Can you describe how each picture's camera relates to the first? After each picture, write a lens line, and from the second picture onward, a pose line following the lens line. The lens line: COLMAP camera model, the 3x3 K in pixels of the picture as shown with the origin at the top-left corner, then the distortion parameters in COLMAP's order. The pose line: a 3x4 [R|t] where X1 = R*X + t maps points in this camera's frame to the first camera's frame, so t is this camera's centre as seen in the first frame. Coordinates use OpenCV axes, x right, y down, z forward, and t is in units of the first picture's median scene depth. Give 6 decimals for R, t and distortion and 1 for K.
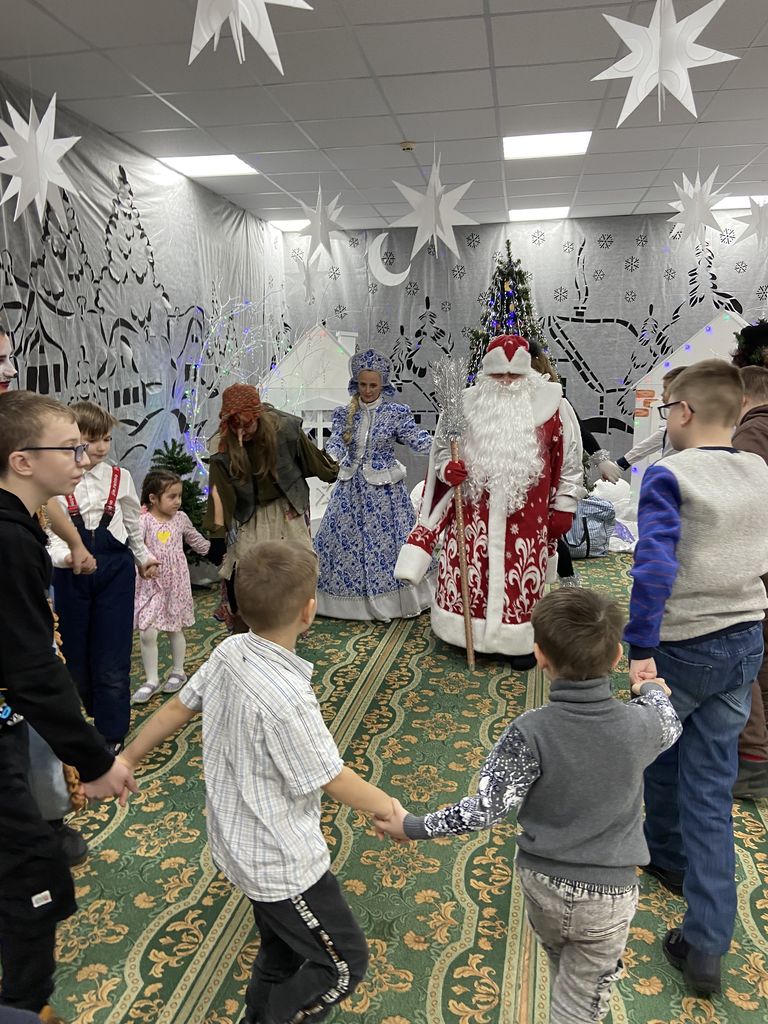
lens RADIAL K [[778.6, 0, 384.0], [0, 778.6, 512.0], [0, 0, 1]] dist [0.051430, -0.096009]
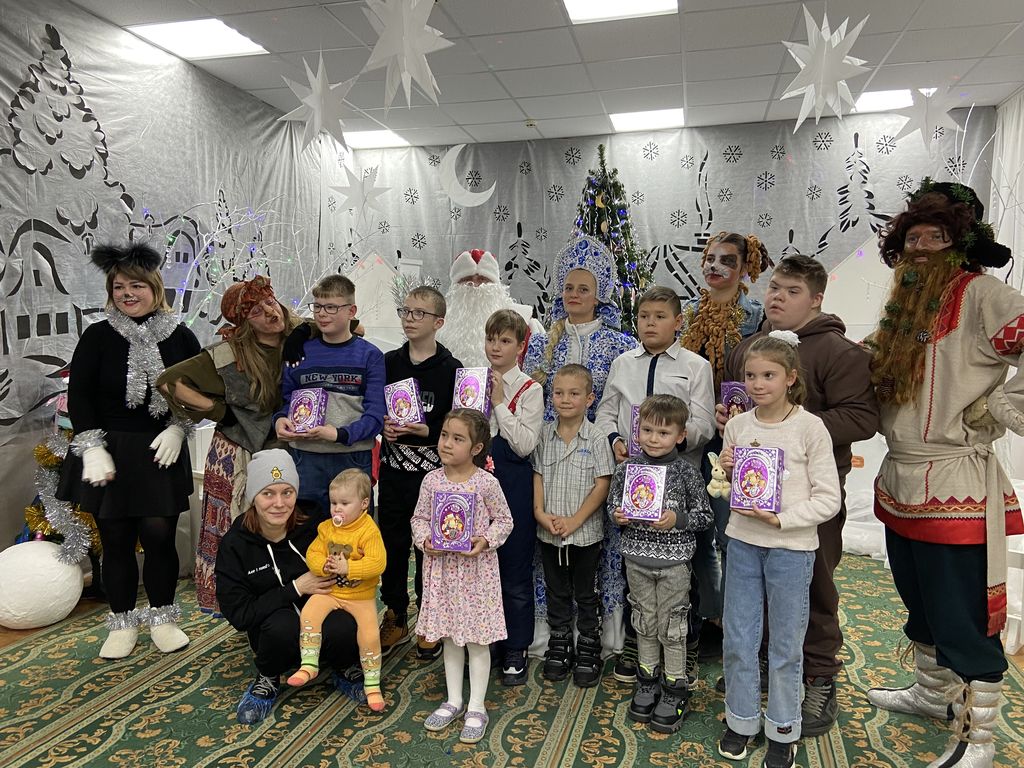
lens RADIAL K [[778.6, 0, 505.0], [0, 778.6, 388.2], [0, 0, 1]] dist [0.051430, -0.096009]
pose [[0.997603, 0.017055, -0.067062, 0.107607], [-0.023889, 0.994450, -0.102460, -0.015602], [0.064943, 0.103817, 0.992474, 0.207602]]
